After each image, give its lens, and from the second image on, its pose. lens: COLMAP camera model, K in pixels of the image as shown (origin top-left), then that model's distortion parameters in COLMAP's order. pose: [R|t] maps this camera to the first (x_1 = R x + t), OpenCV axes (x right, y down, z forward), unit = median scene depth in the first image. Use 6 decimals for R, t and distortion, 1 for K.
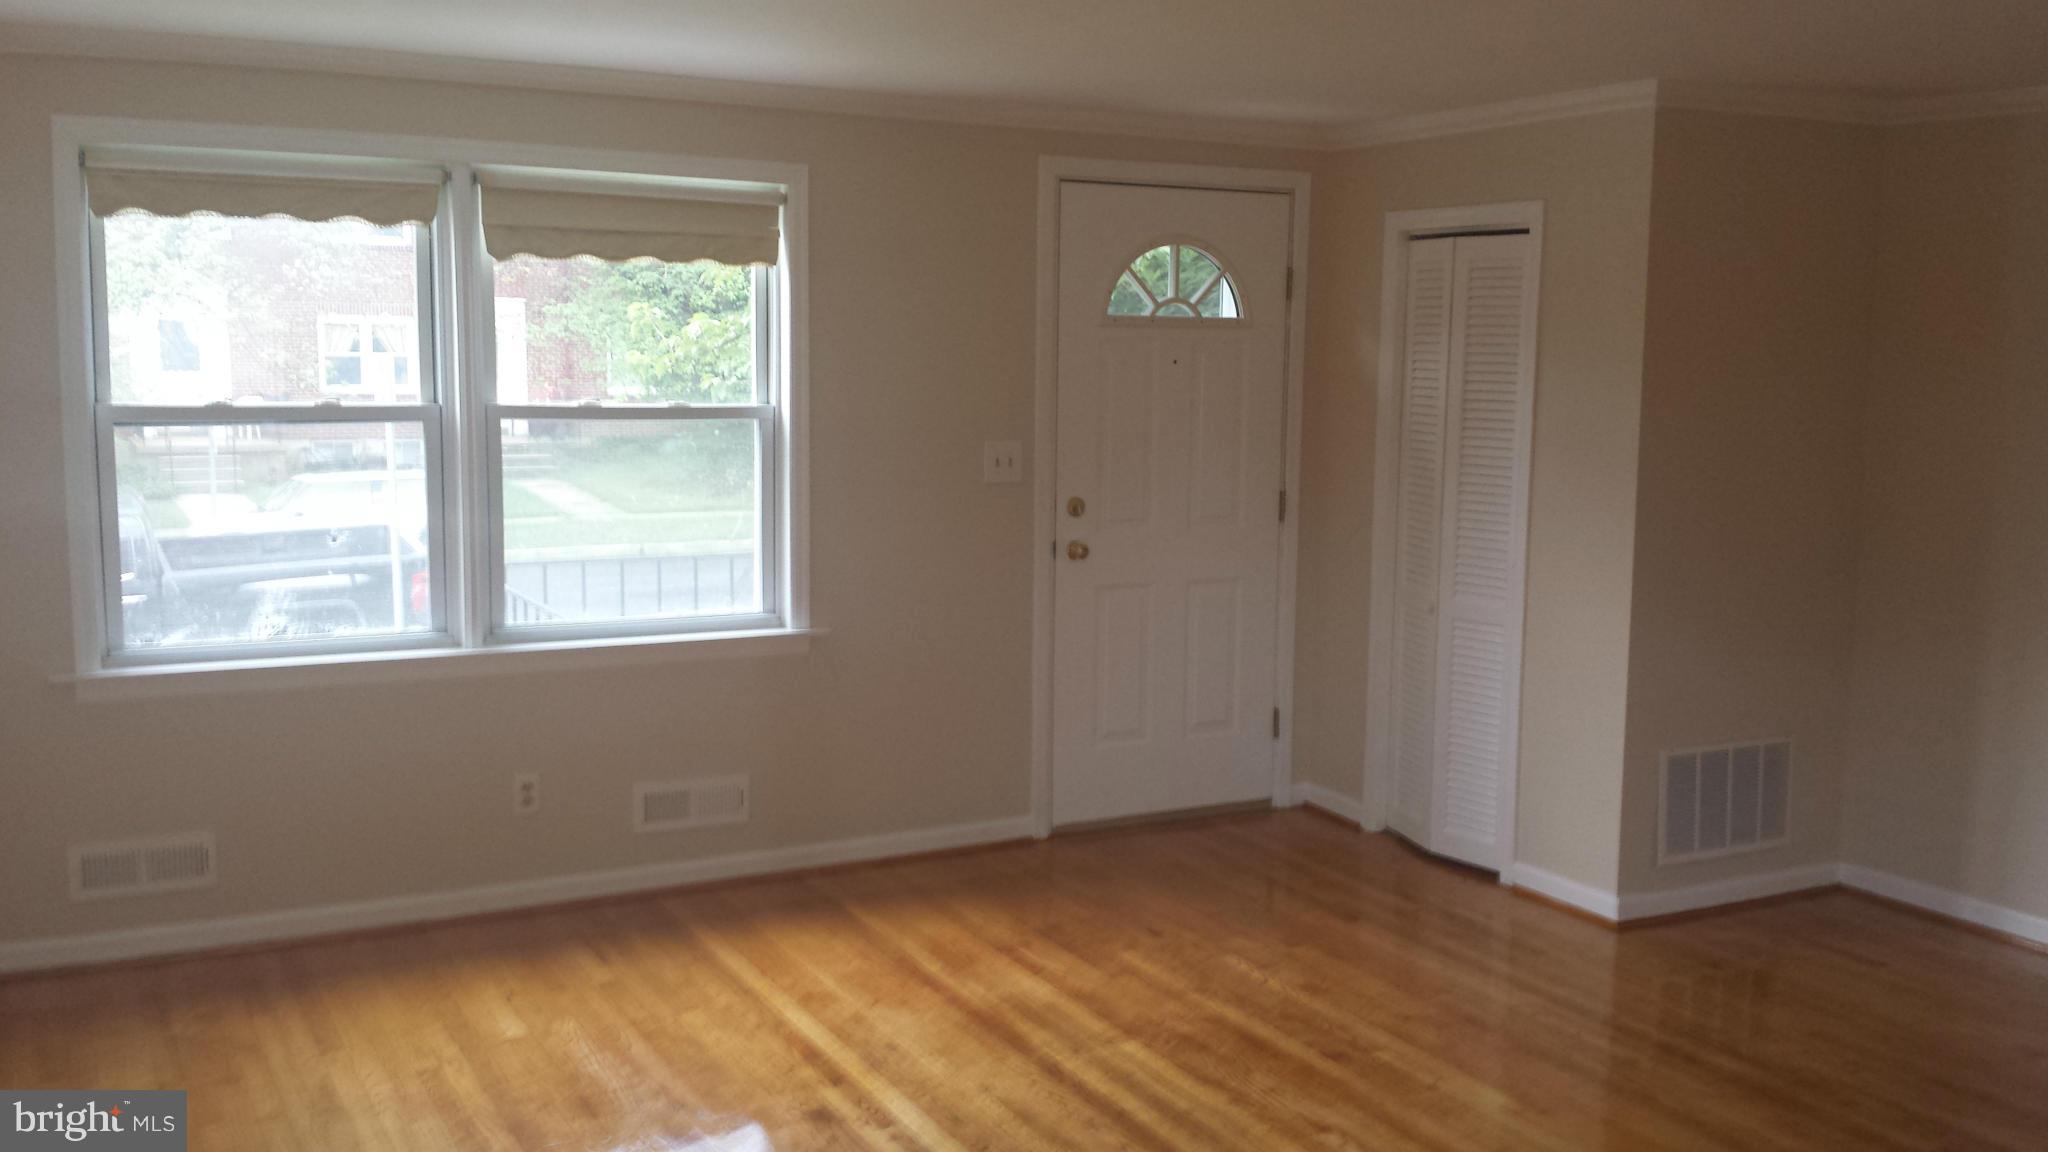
lens RADIAL K [[1894.1, 0, 1055.5], [0, 1894.1, 568.1], [0, 0, 1]] dist [0.144324, -0.344861]
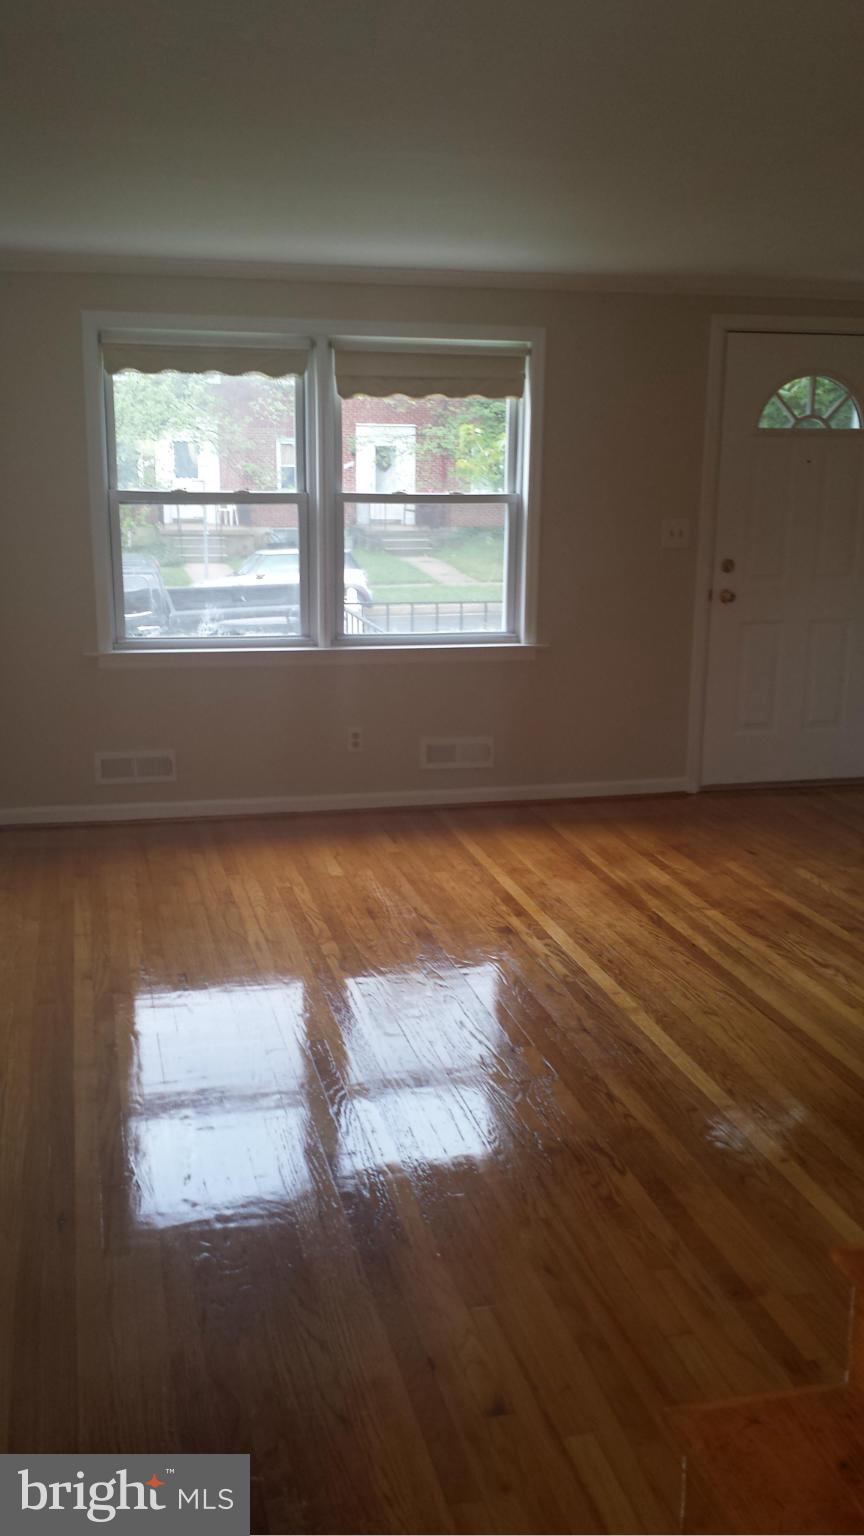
lens RADIAL K [[1420.6, 0, 433.4], [0, 1420.6, 778.0], [0, 0, 1]] dist [0.144324, -0.344861]
pose [[0.965965, 0.052267, -0.253336, 0.094465], [-0.025680, 0.993912, 0.107143, 0.020866], [0.257393, -0.096991, 0.961427, -0.140344]]
